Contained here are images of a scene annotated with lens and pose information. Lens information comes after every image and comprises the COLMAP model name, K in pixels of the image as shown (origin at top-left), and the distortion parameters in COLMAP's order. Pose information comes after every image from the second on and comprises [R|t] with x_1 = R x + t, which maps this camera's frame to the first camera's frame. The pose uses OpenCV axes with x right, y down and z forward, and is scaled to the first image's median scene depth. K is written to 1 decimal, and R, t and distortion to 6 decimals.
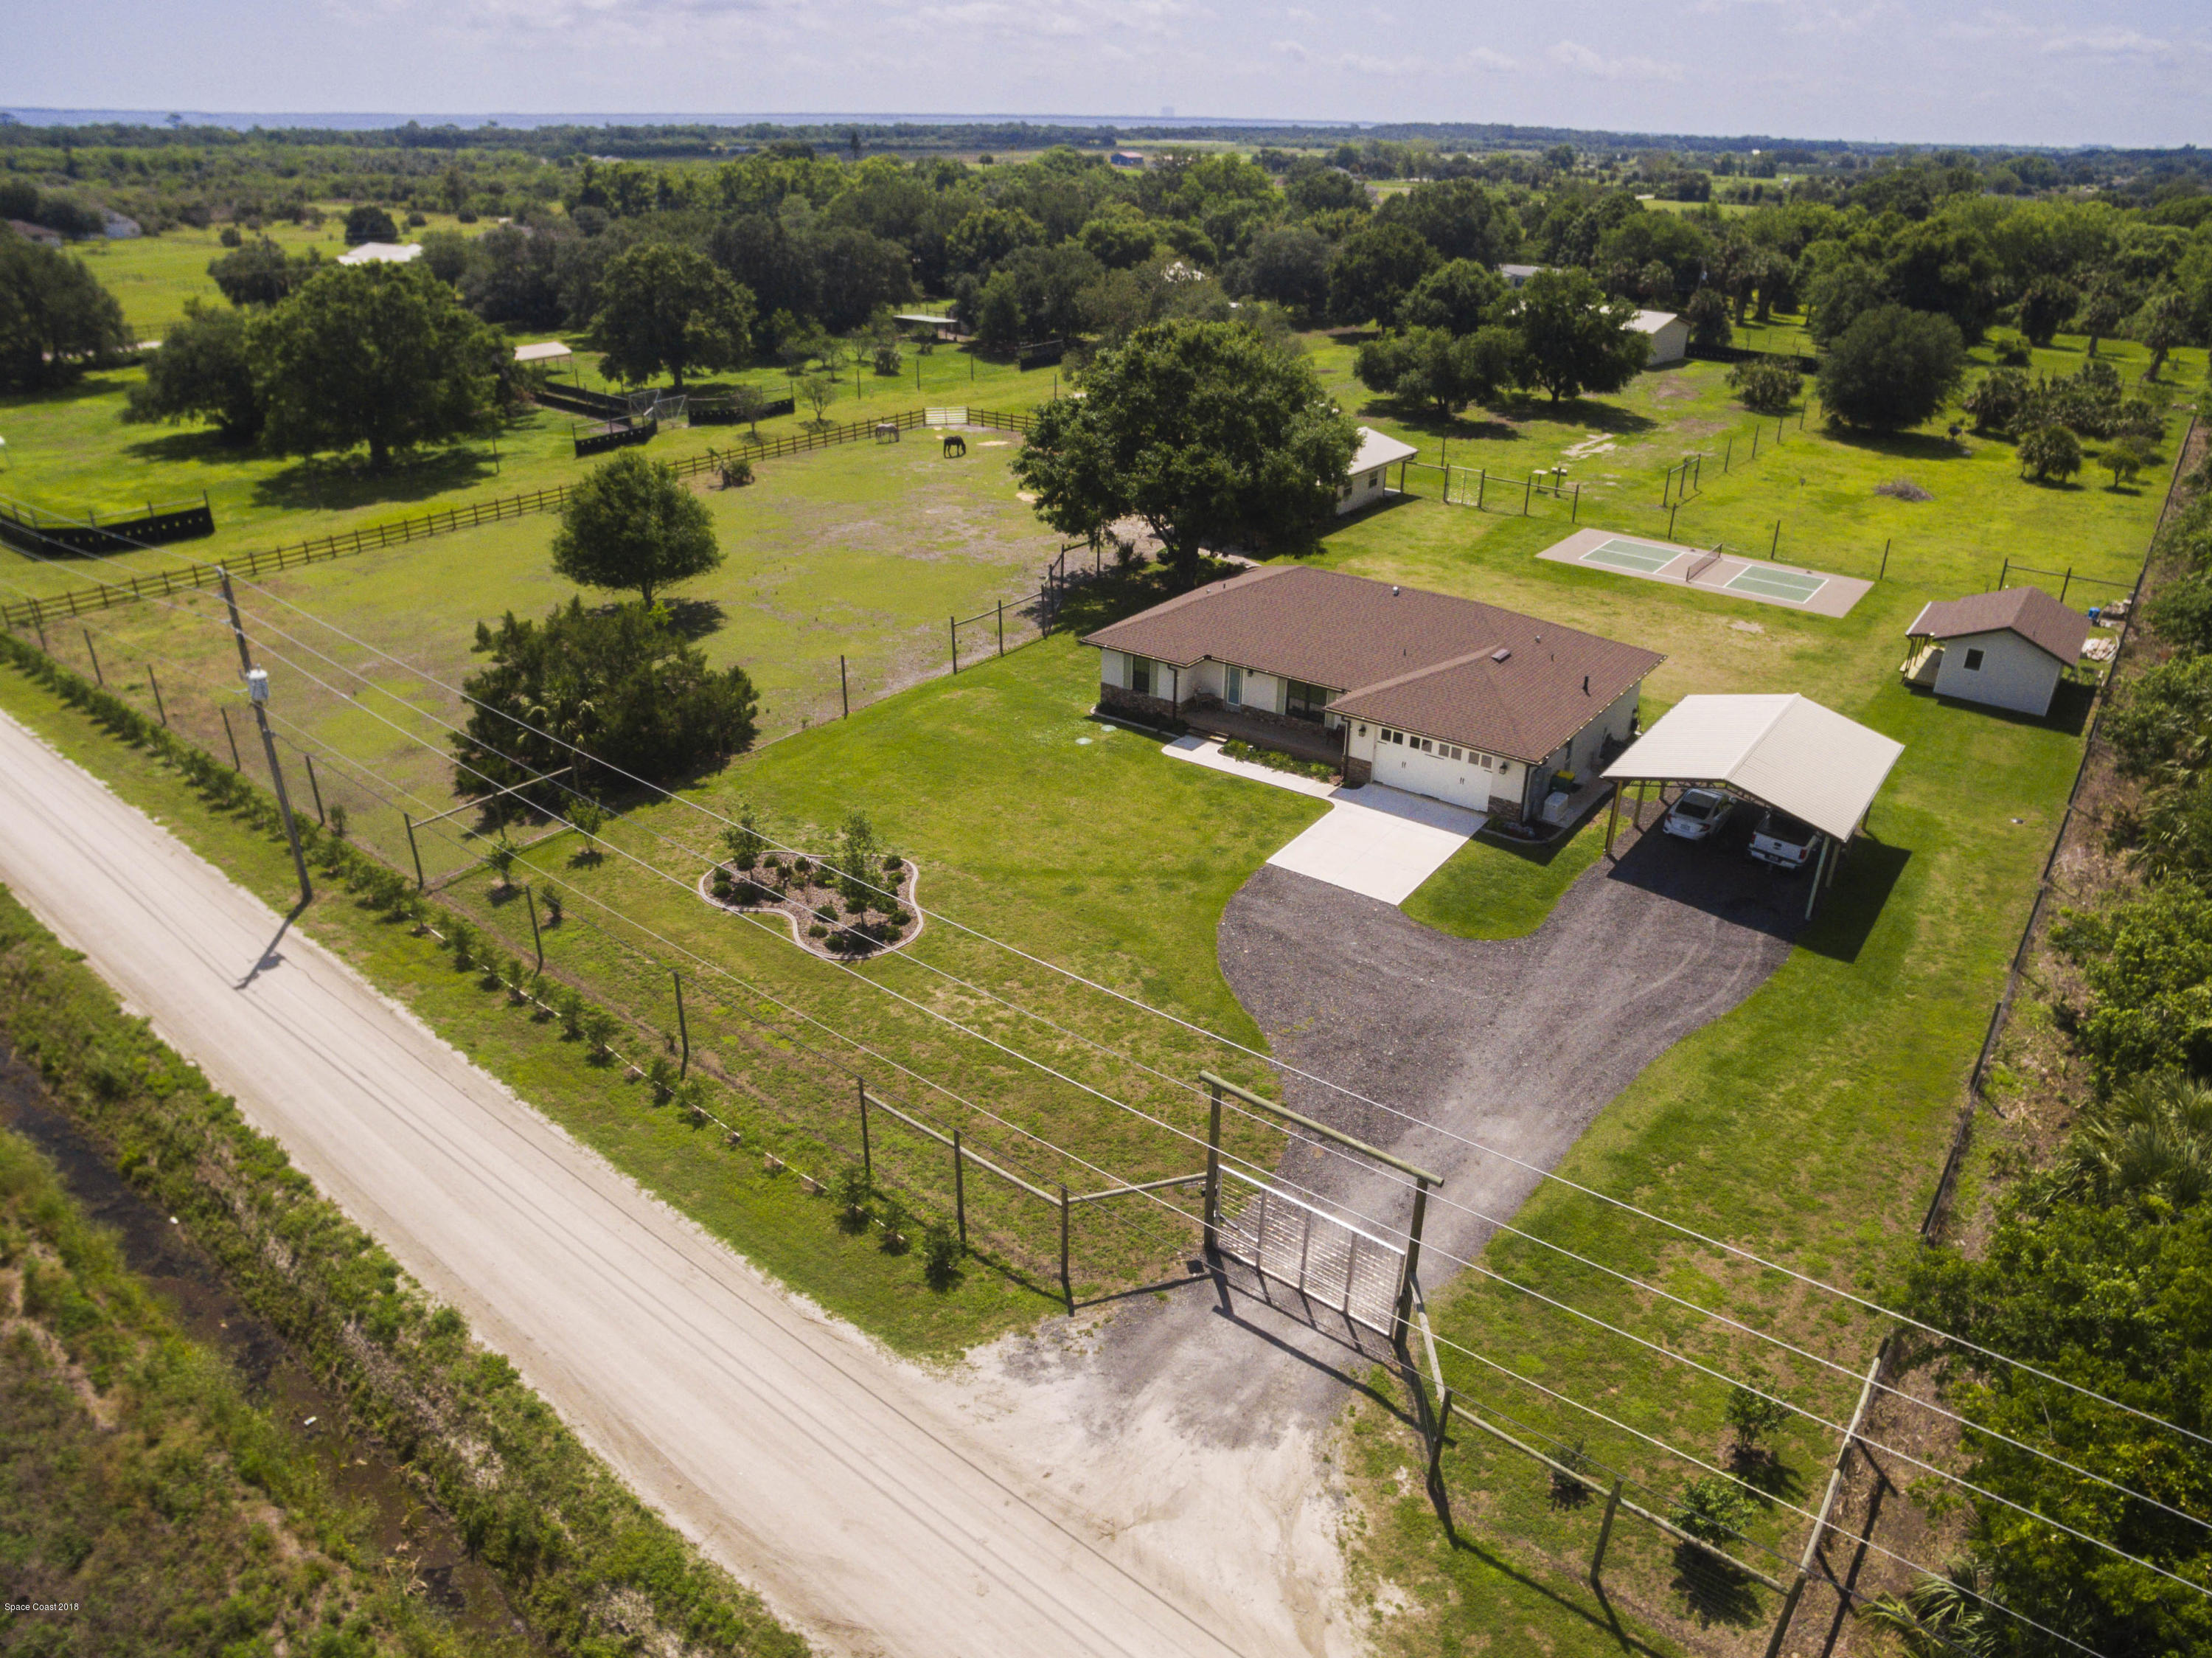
lens RADIAL K [[1488.0, 0, 1132.4], [0, 1488.0, 838.8], [0, 0, 1]] dist [-0.121177, 0.089869]
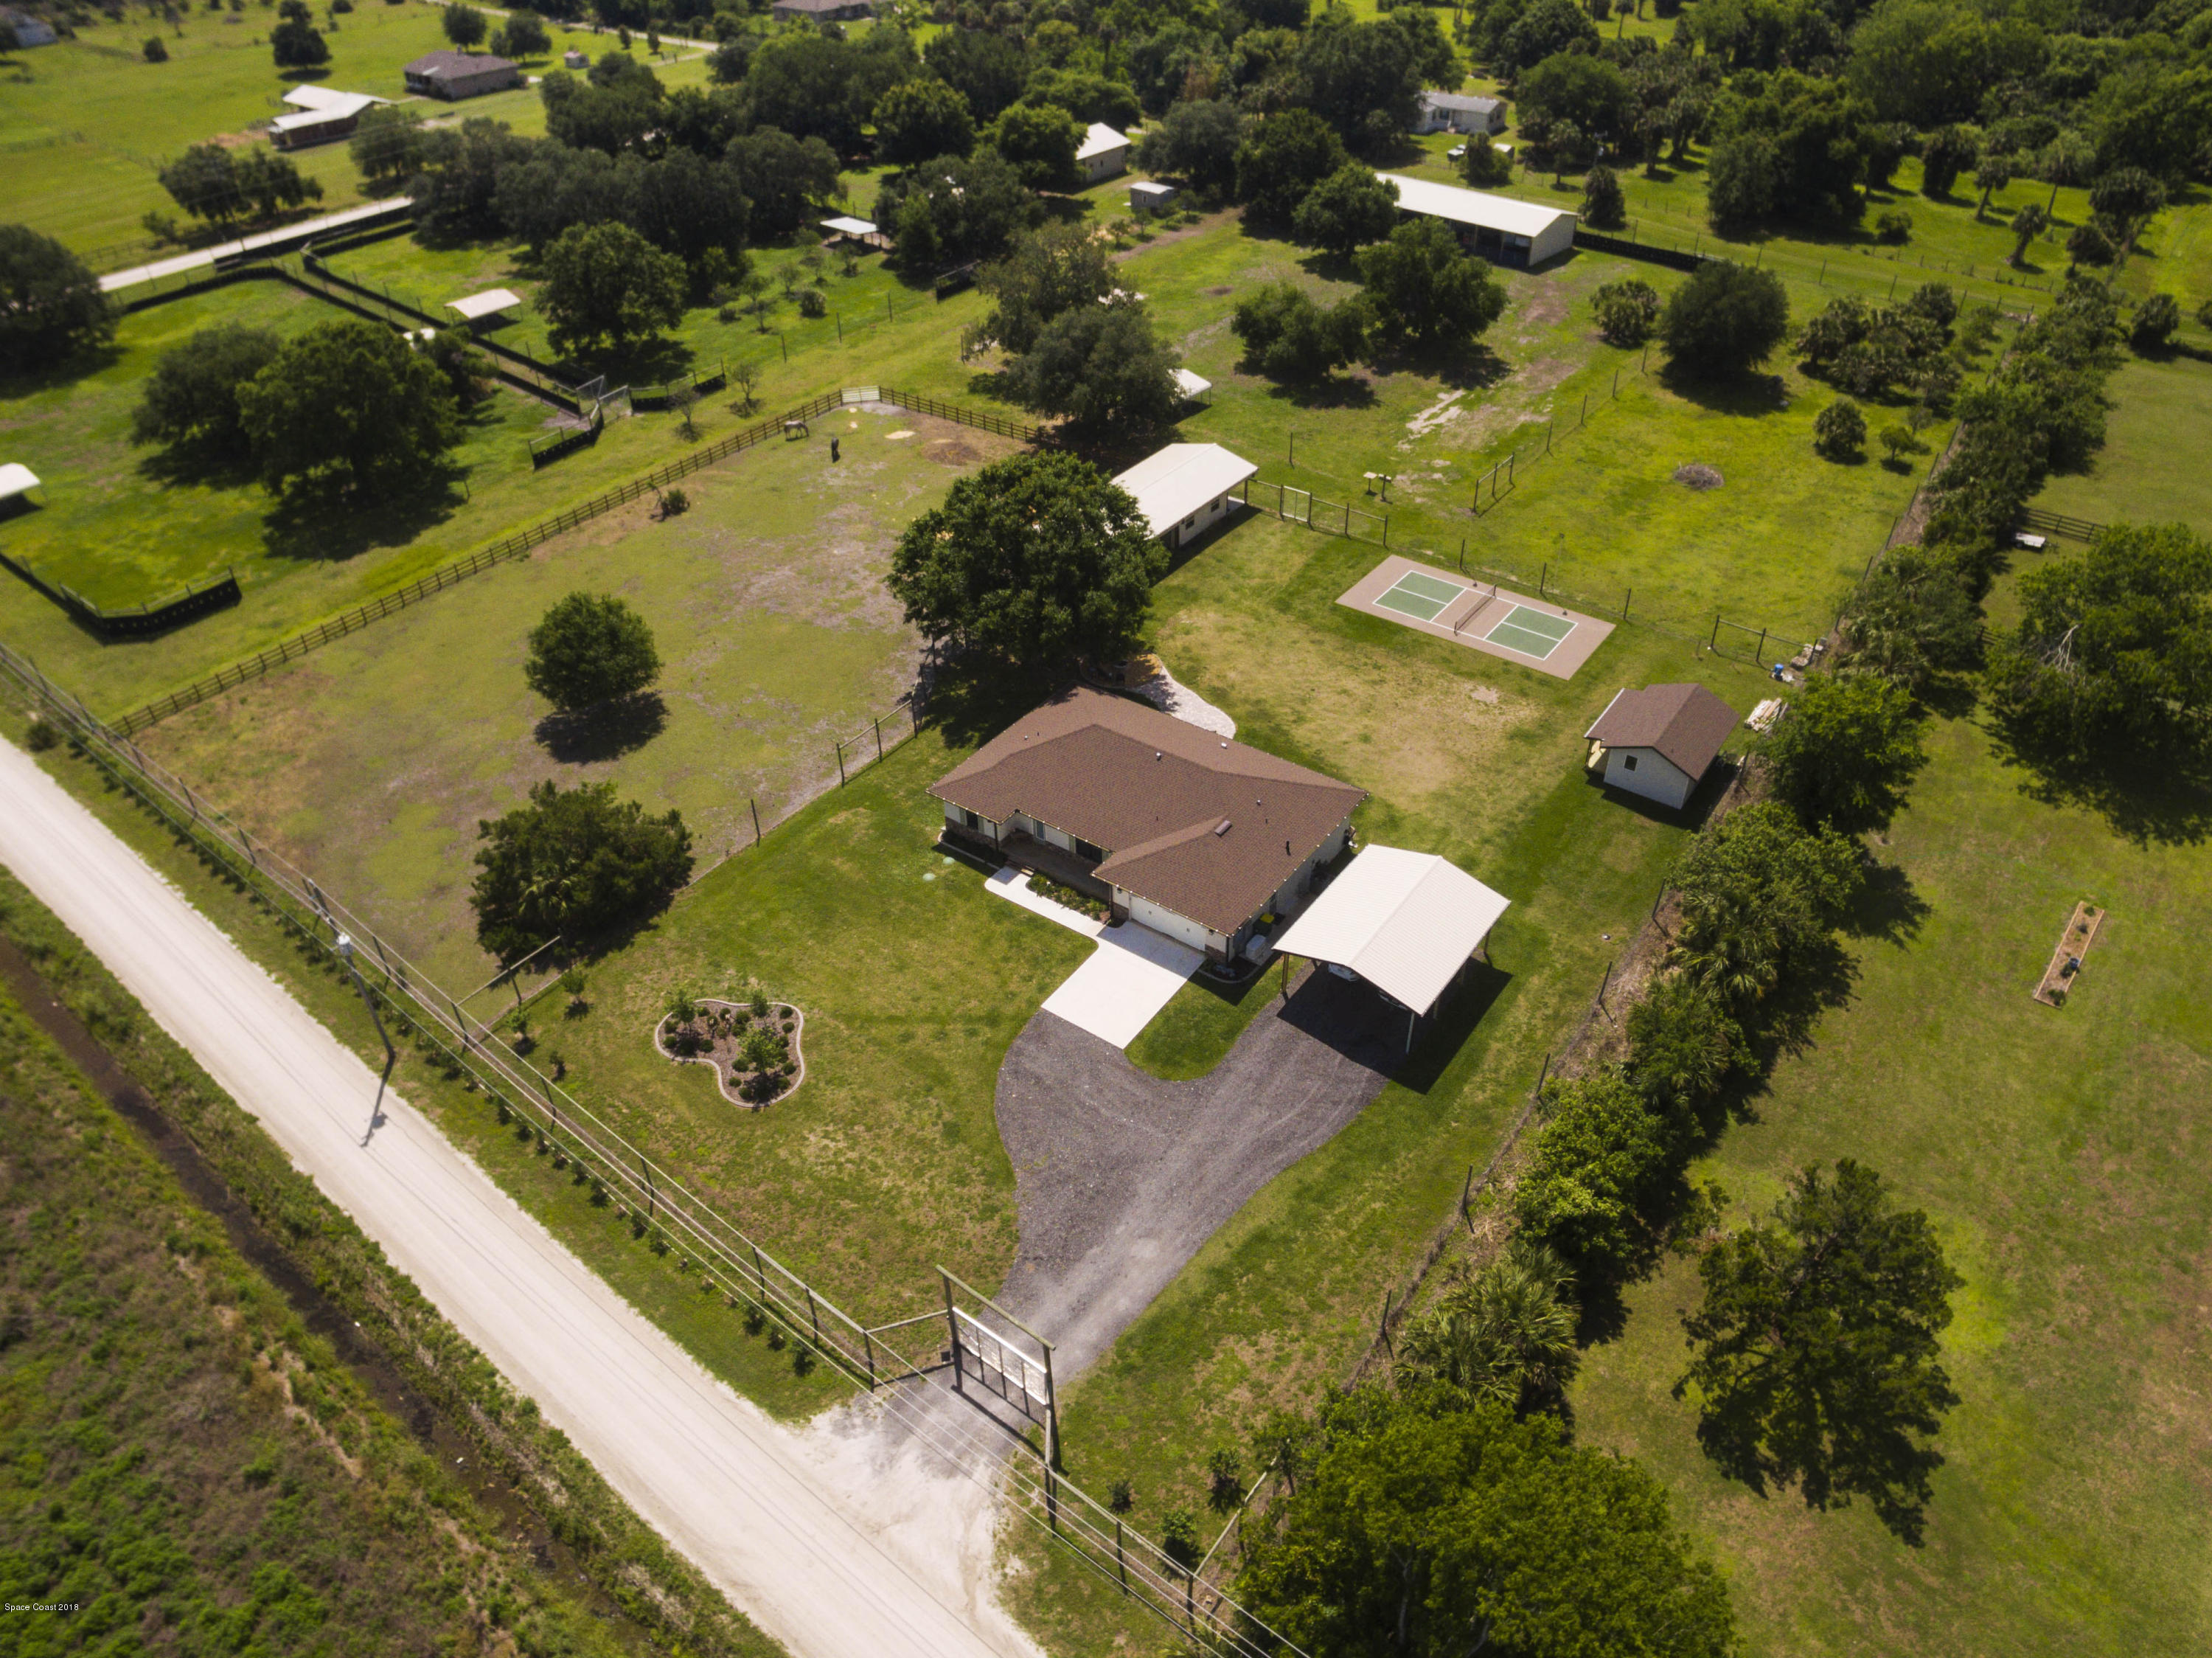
lens RADIAL K [[1488.0, 0, 1132.4], [0, 1488.0, 838.8], [0, 0, 1]] dist [-0.121177, 0.089869]
pose [[0.999704, -0.023053, -0.007807, 0.224726], [0.024172, 0.977938, 0.207494, -0.513348], [0.002851, -0.207621, 0.978205, -0.444762]]
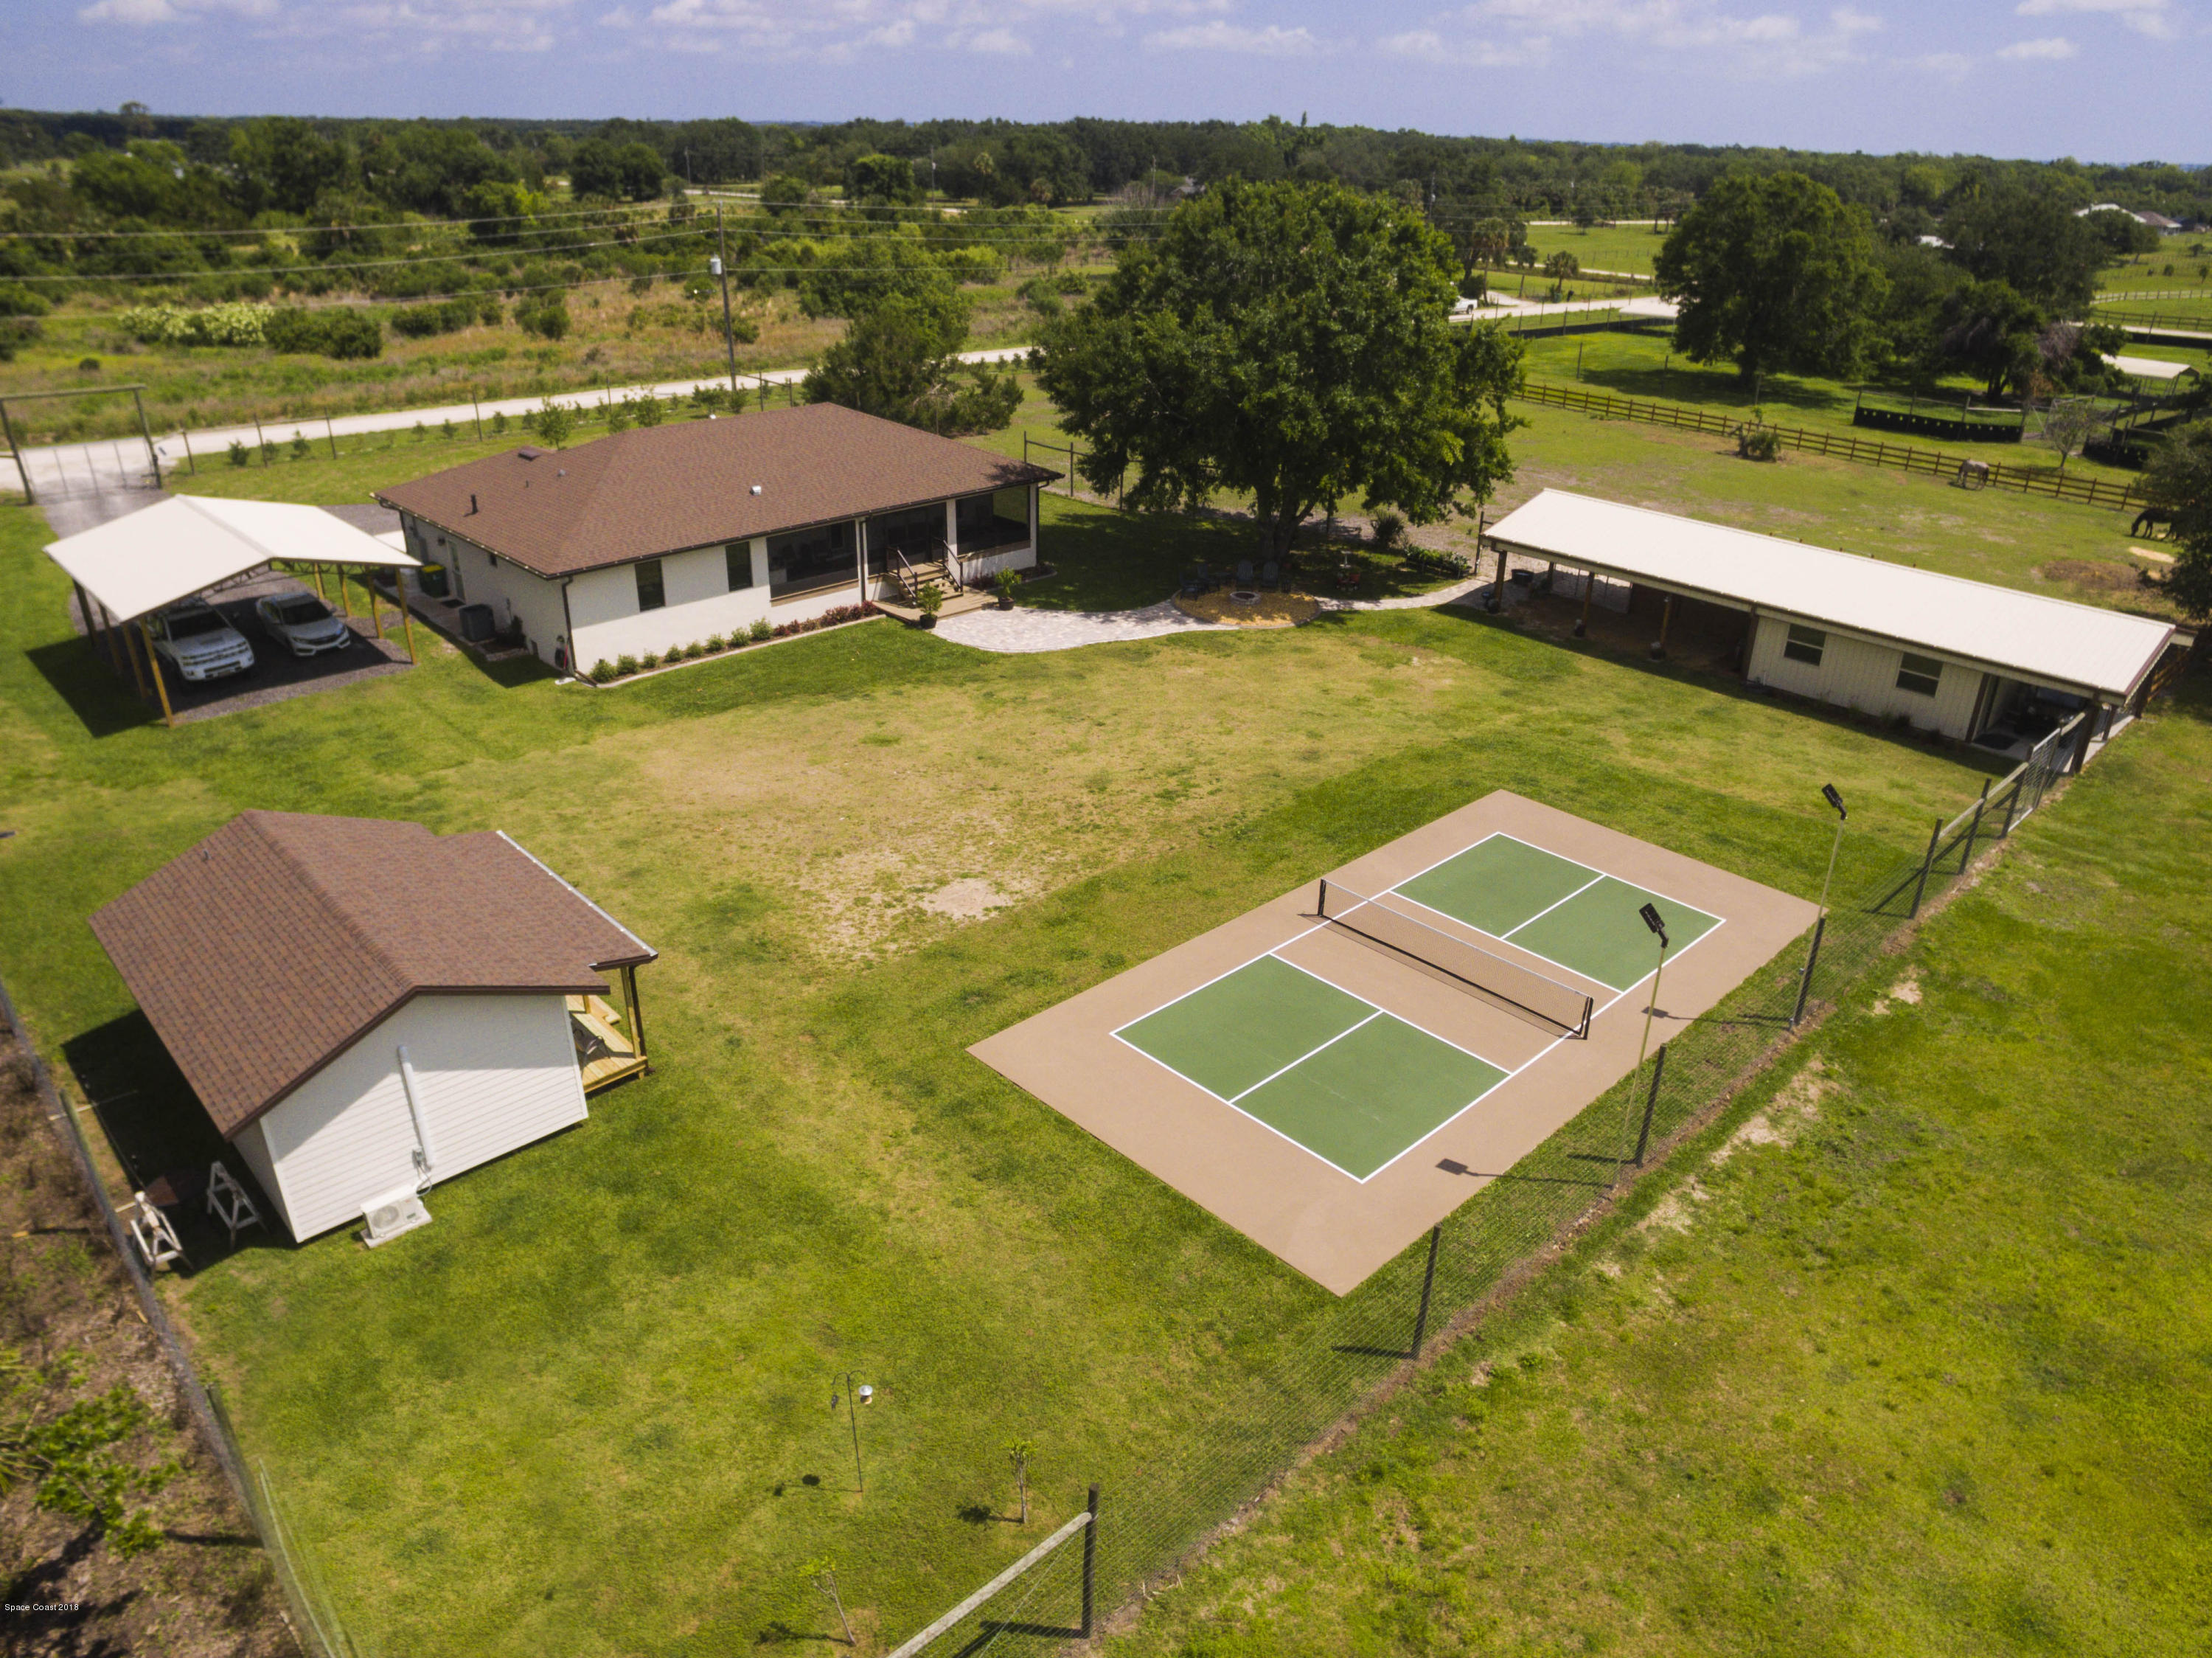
lens RADIAL K [[1488.0, 0, 1132.4], [0, 1488.0, 838.8], [0, 0, 1]] dist [-0.121177, 0.089869]
pose [[-0.167219, 0.417716, -0.893057, 1.381682], [-0.462908, 0.766497, 0.445196, -0.651012], [0.870491, 0.487848, 0.065191, 1.757883]]
